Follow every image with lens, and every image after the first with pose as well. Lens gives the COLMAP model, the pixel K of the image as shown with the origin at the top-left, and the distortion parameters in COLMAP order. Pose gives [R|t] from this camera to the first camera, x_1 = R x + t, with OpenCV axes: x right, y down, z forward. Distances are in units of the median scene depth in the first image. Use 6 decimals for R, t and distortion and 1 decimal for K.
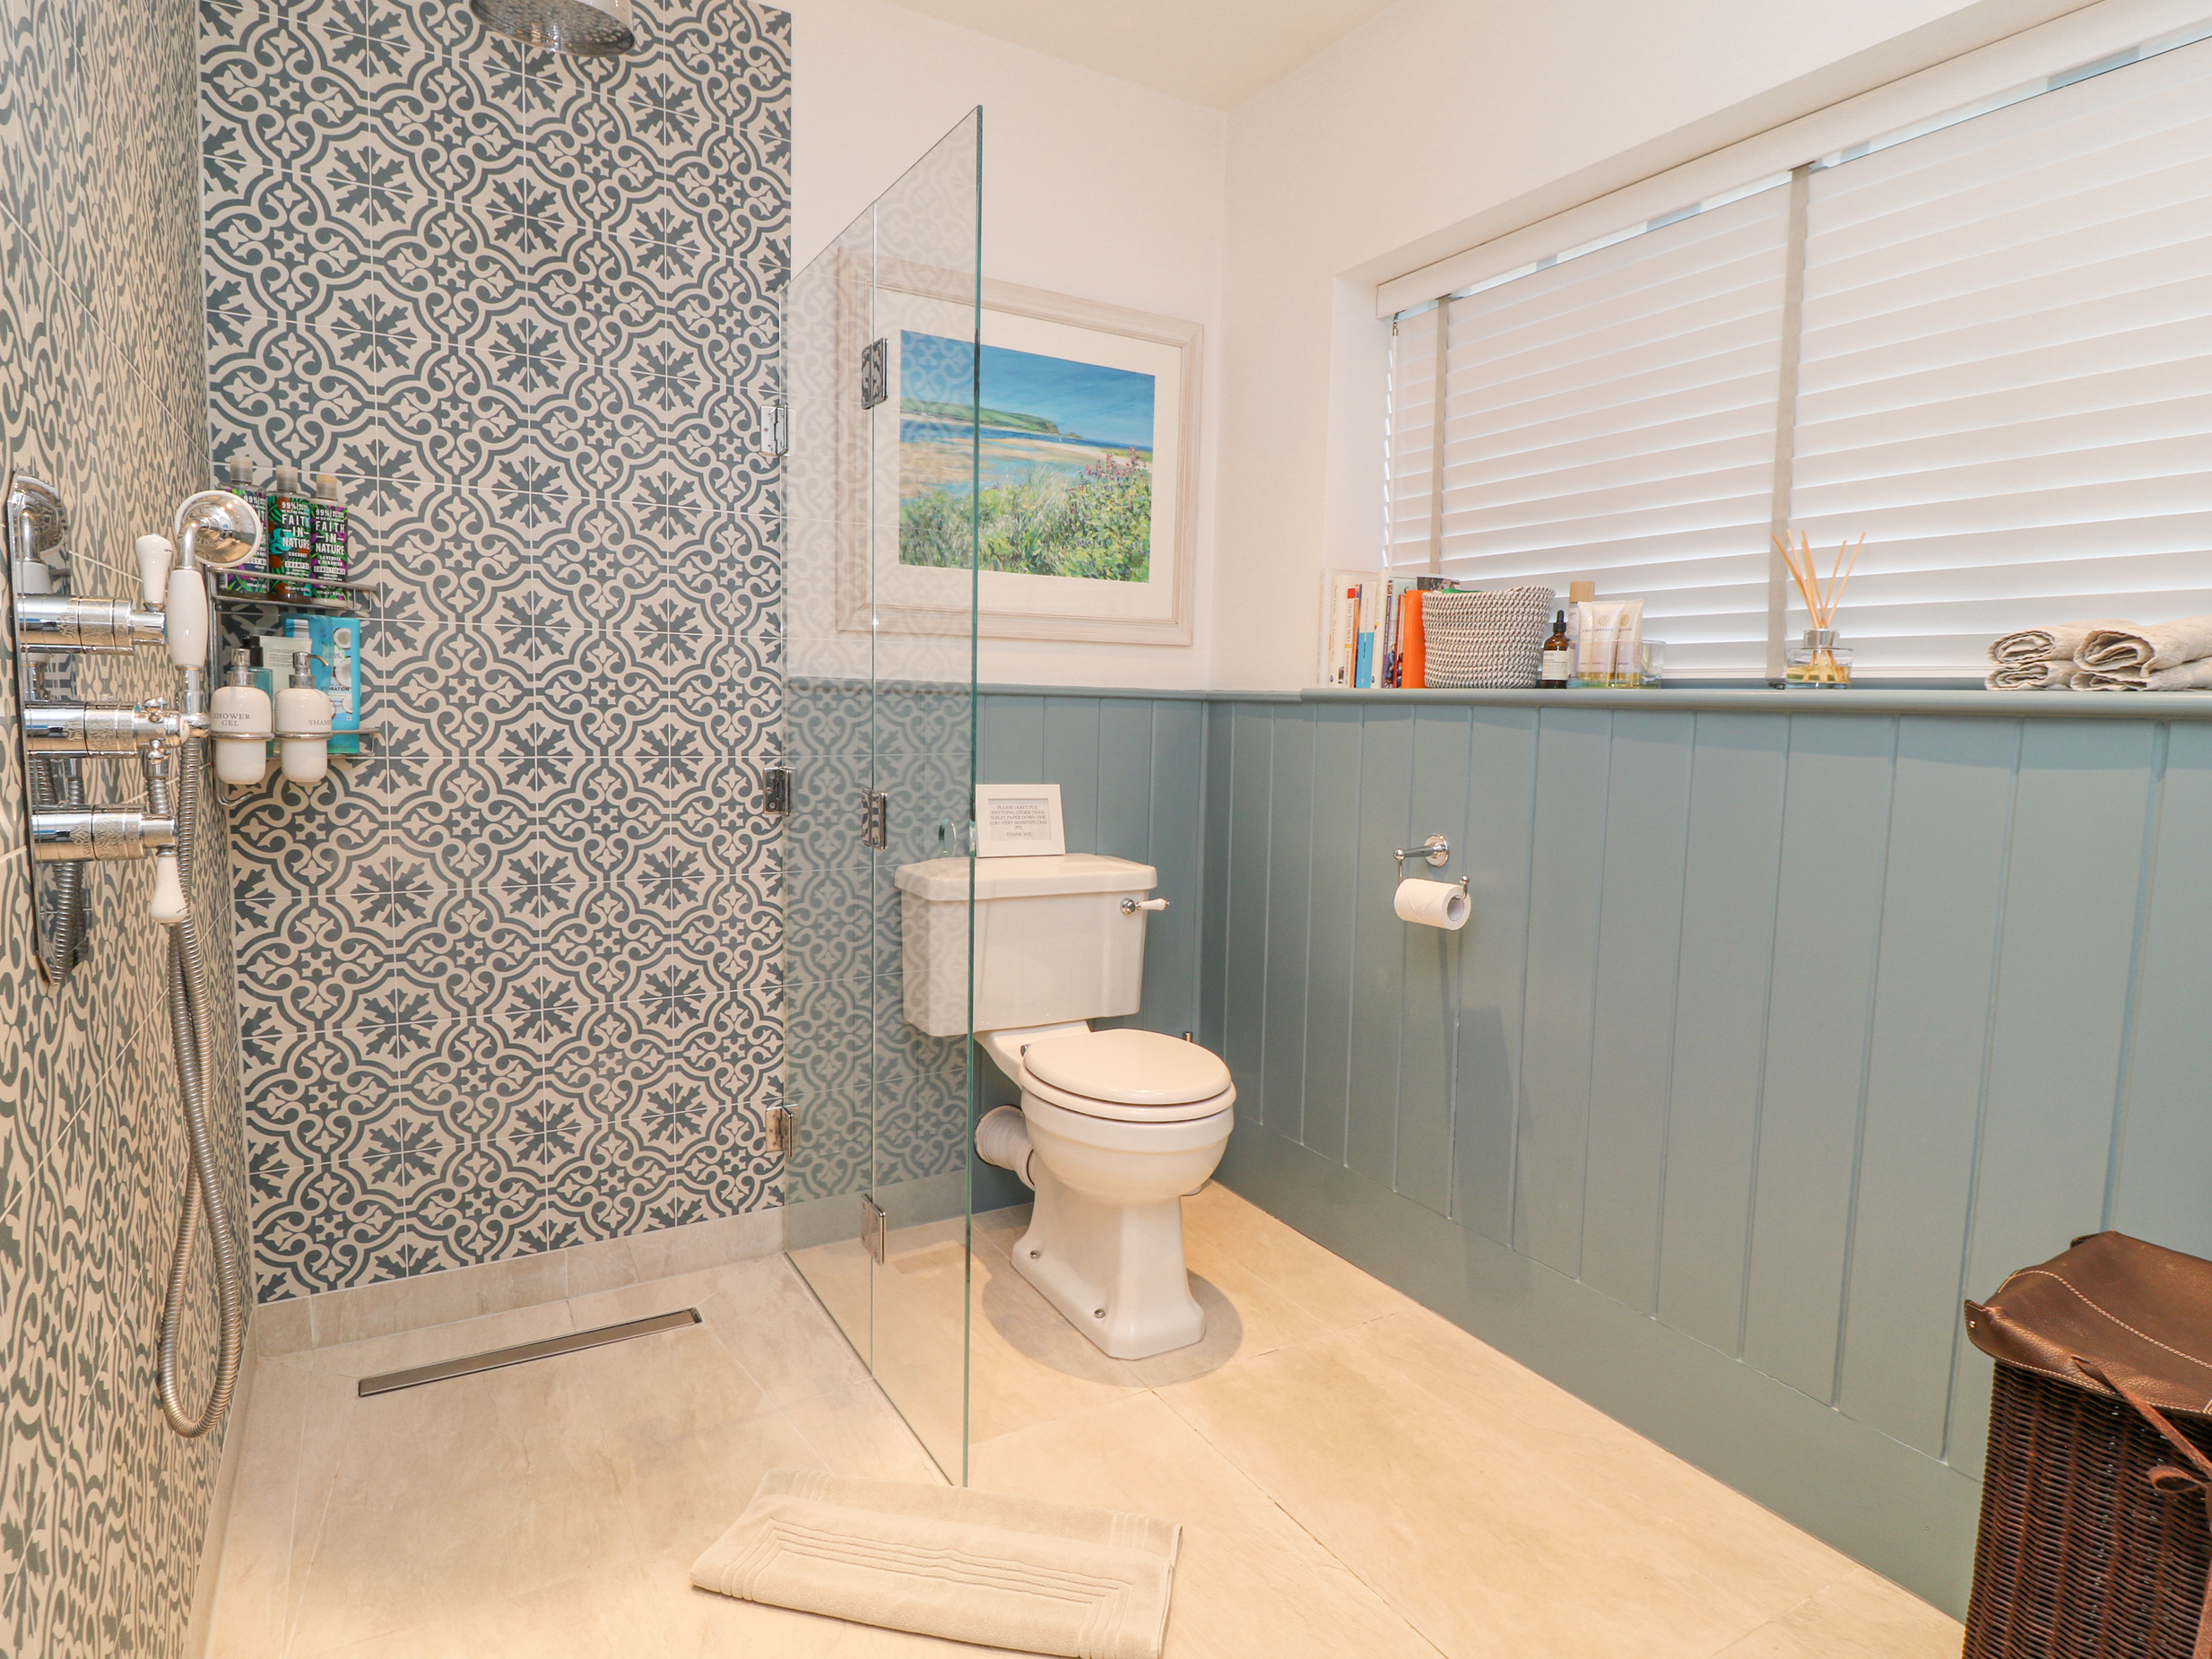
lens RADIAL K [[1245.0, 0, 1106.0], [0, 1245.0, 829.5], [0, 0, 1]] dist [0.011858, -0.019291]
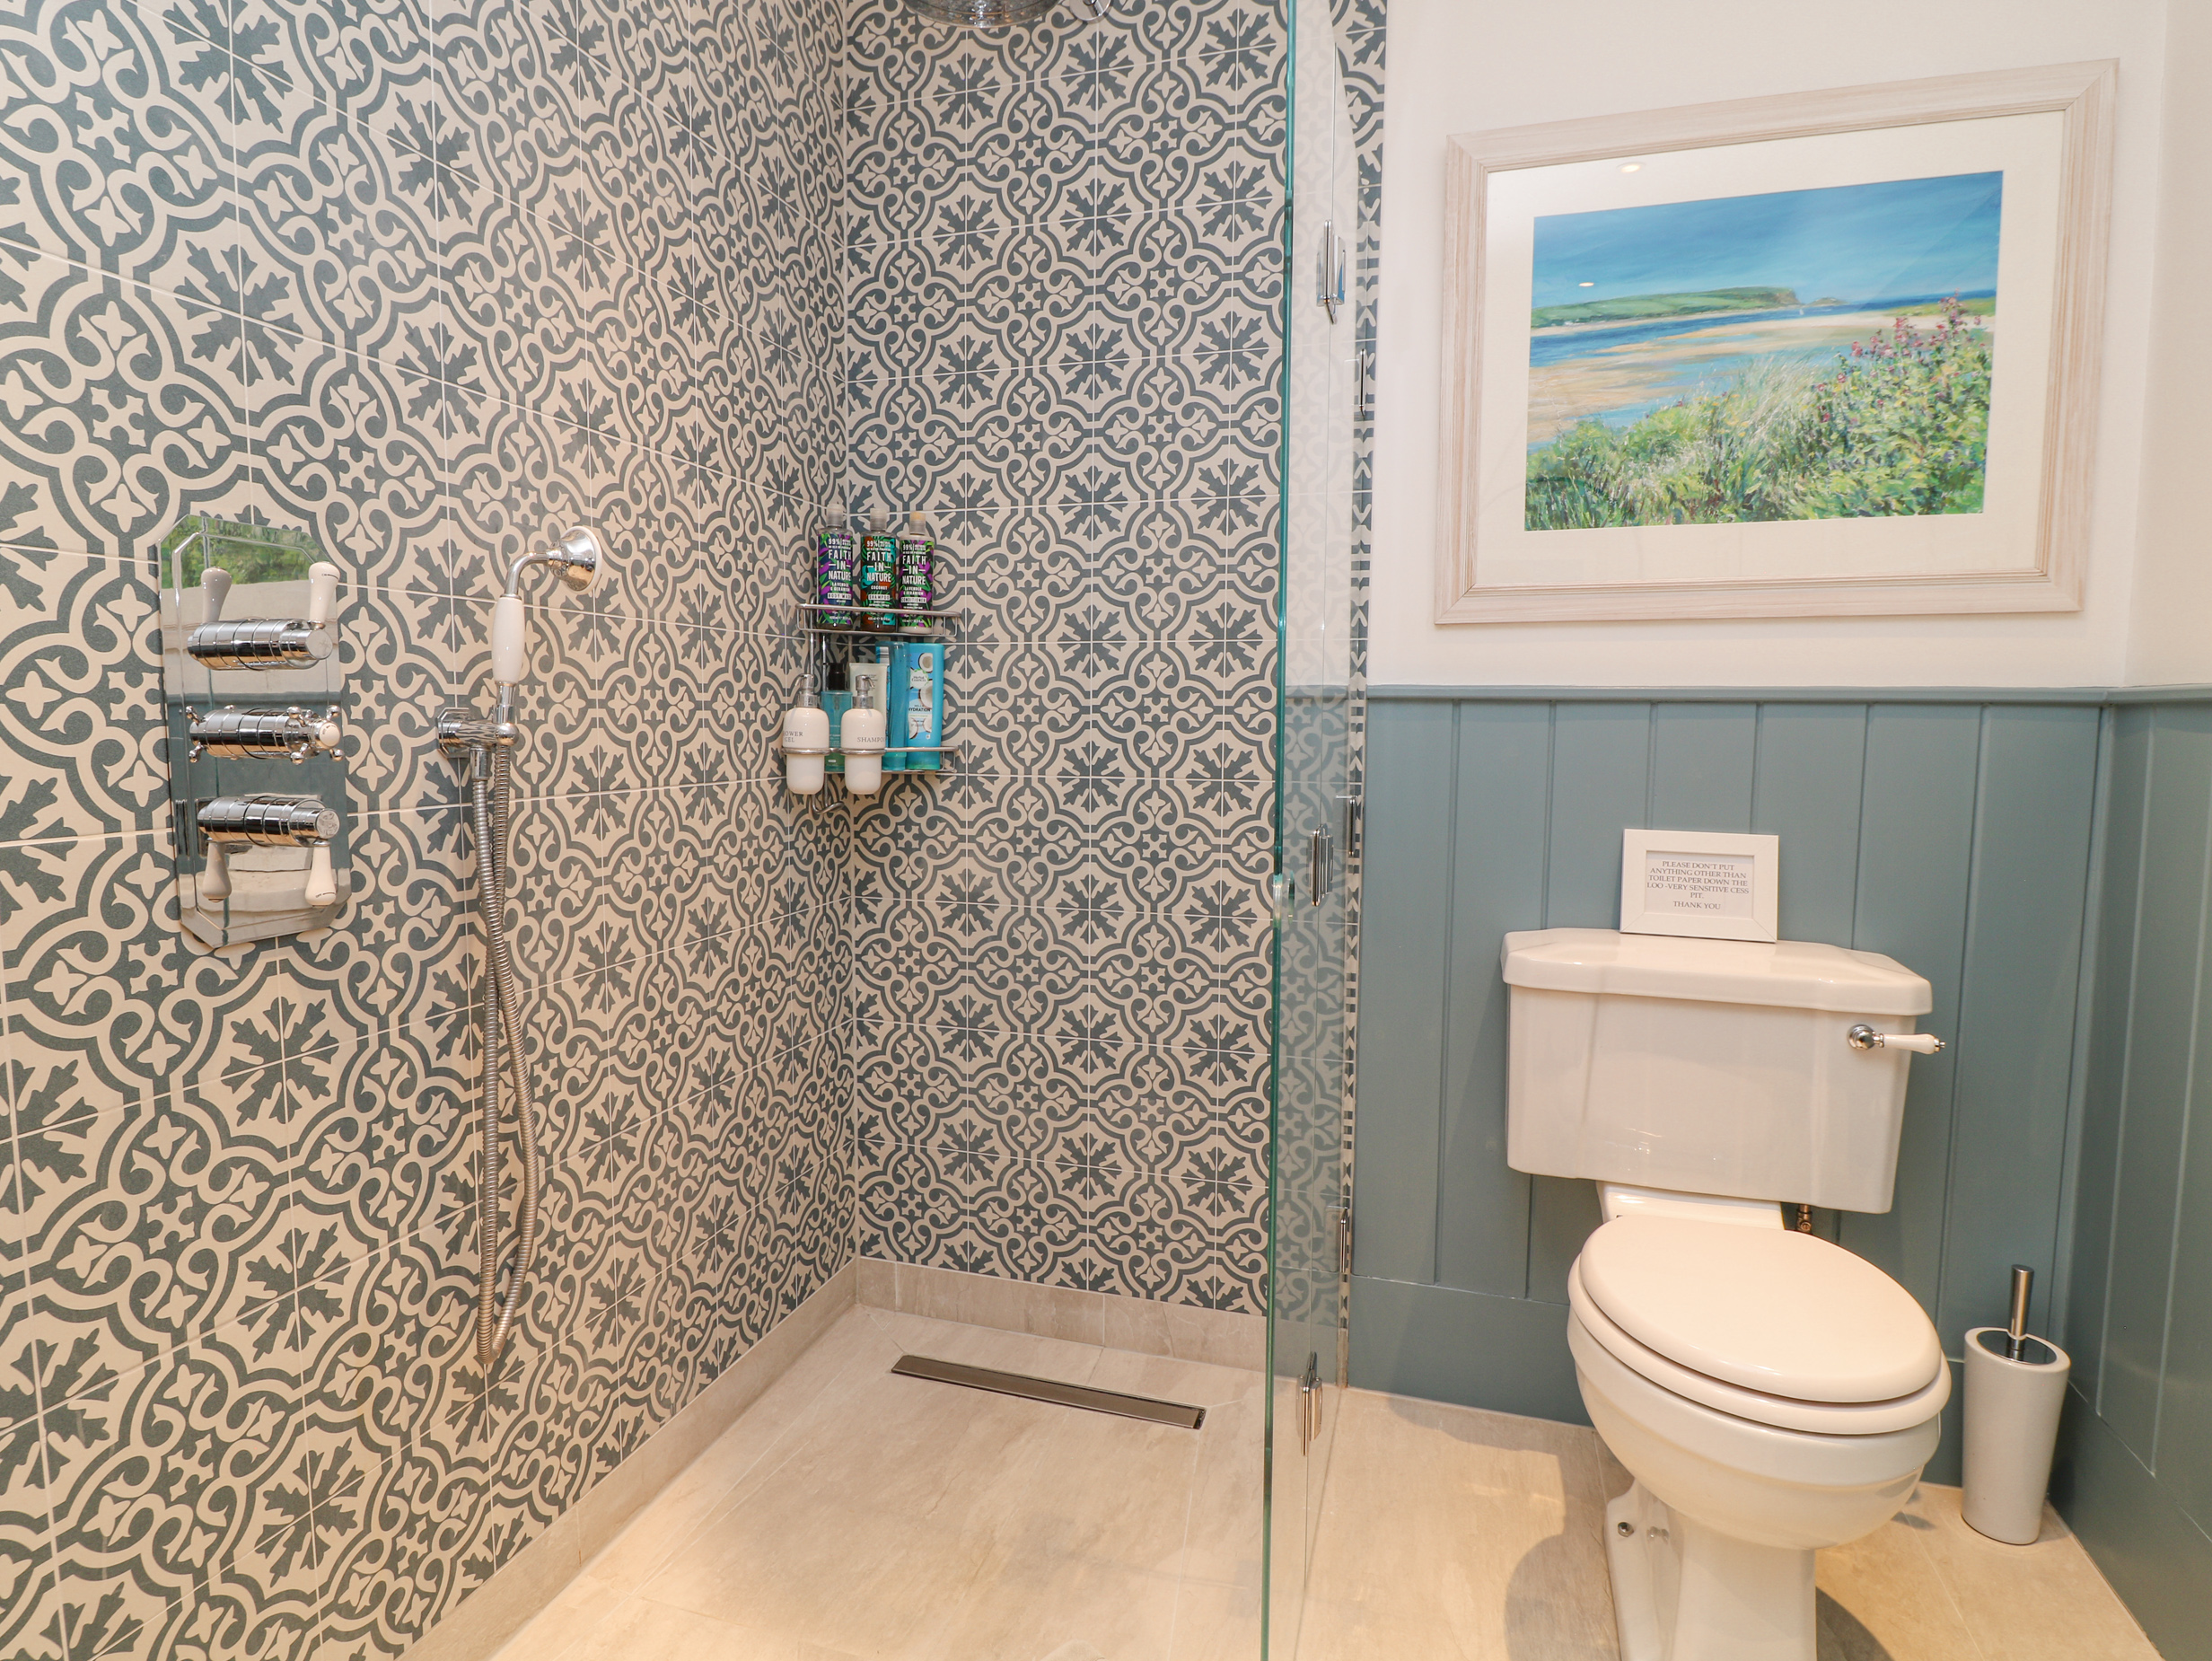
lens RADIAL K [[1234.5, 0, 1106.0], [0, 1234.5, 830.5], [0, 0, 1]] dist [0.007146, -0.015896]
pose [[0.668208, 0.048826, -0.742371, 0.248763], [-0.067742, 0.997692, 0.004644, -0.020948], [0.740884, 0.047187, 0.669973, 0.351730]]
